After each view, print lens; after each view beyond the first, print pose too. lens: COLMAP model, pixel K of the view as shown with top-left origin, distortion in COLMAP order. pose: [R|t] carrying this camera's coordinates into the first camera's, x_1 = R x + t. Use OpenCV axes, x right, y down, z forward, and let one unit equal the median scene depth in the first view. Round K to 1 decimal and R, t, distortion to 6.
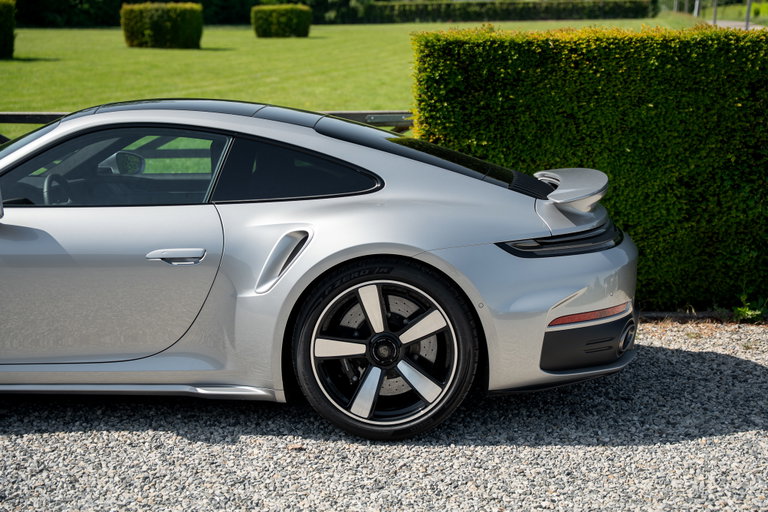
lens RADIAL K [[1207.9, 0, 381.6], [0, 1207.9, 251.1], [0, 0, 1]] dist [0.037436, 0.000000]
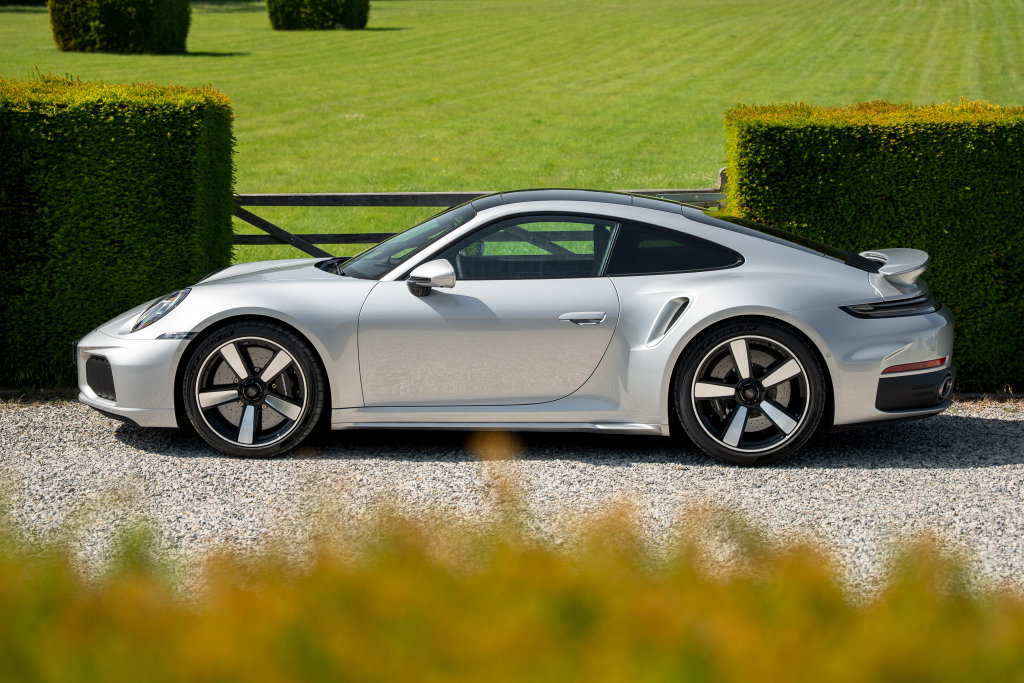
lens RADIAL K [[2002.8, 0, 516.2], [0, 2002.8, 347.7], [0, 0, 1]] dist [0.088590, 0.000000]
pose [[0.999937, -0.001909, -0.011103, -0.194640], [0.001621, 0.999664, -0.025872, 0.080016], [0.011149, 0.025853, 0.999604, -0.968882]]
